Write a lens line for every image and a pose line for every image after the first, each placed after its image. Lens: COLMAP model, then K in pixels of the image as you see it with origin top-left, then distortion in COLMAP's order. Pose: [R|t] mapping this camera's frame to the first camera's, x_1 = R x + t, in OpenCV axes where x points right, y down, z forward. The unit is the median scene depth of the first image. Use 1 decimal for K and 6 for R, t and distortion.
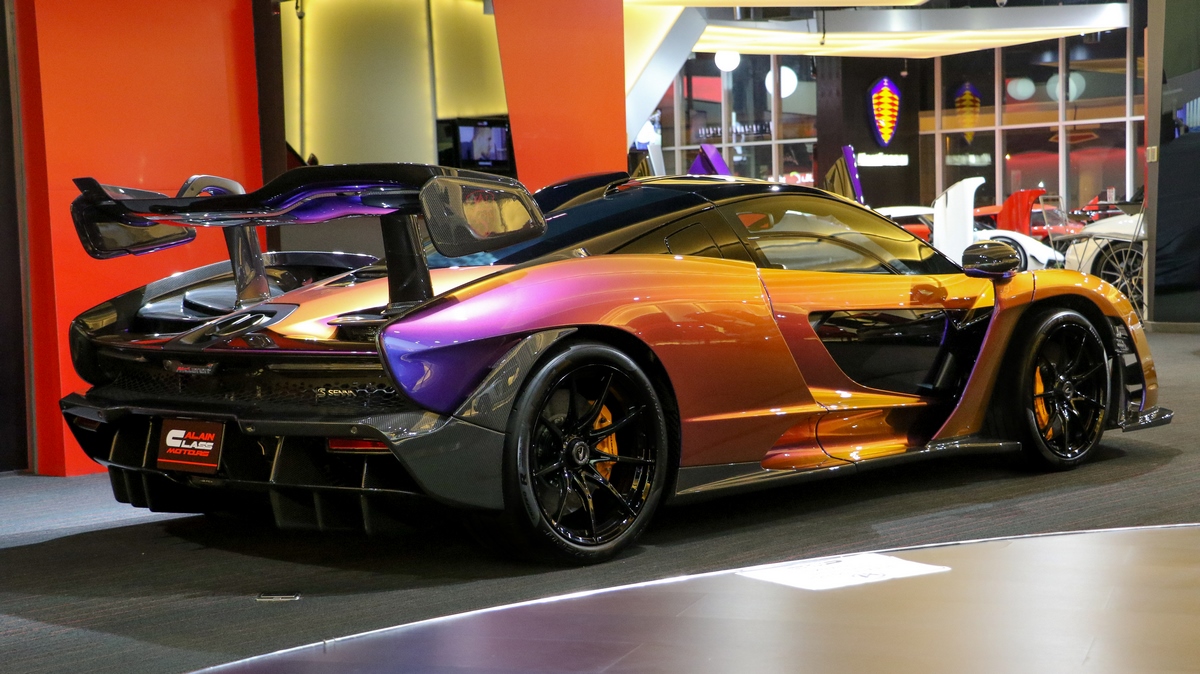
lens RADIAL K [[2017.7, 0, 600.0], [0, 2017.7, 337.0], [0, 0, 1]] dist [0.006404, 2.193117]
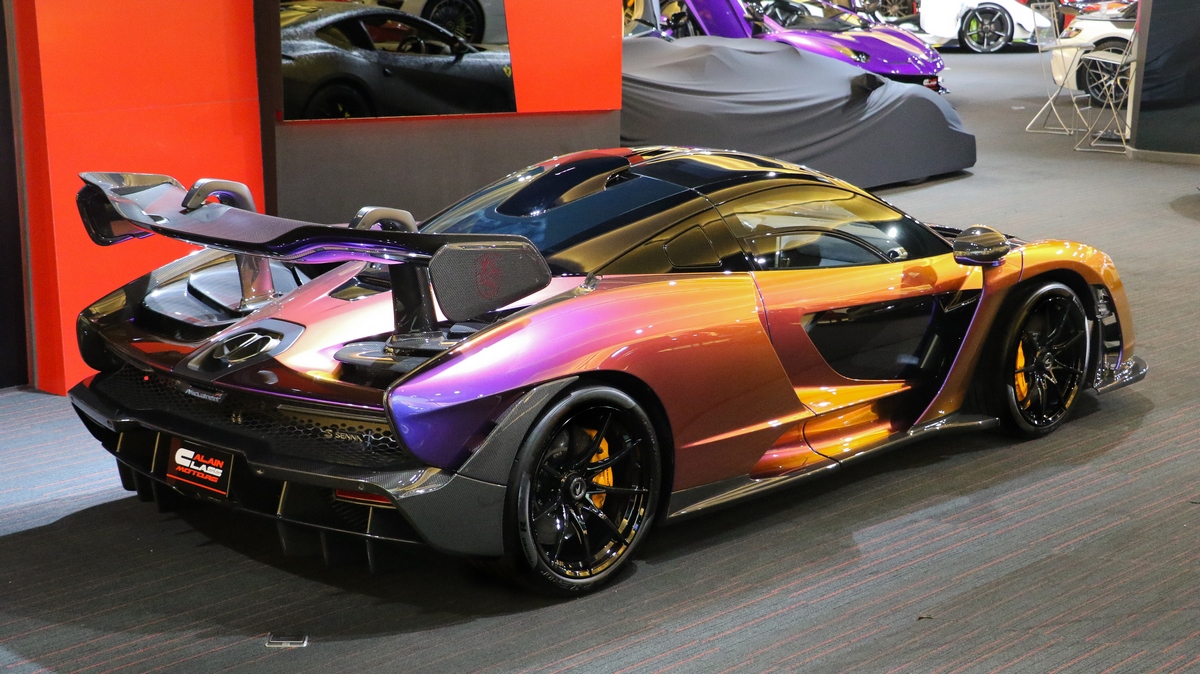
lens RADIAL K [[2017.7, 0, 600.0], [0, 2017.7, 337.0], [0, 0, 1]] dist [0.006404, 2.193117]
pose [[0.999463, 0.028233, 0.016629, -0.016773], [-0.030419, 0.988116, 0.150671, -0.167715], [-0.012178, -0.151096, 0.988444, -0.011435]]
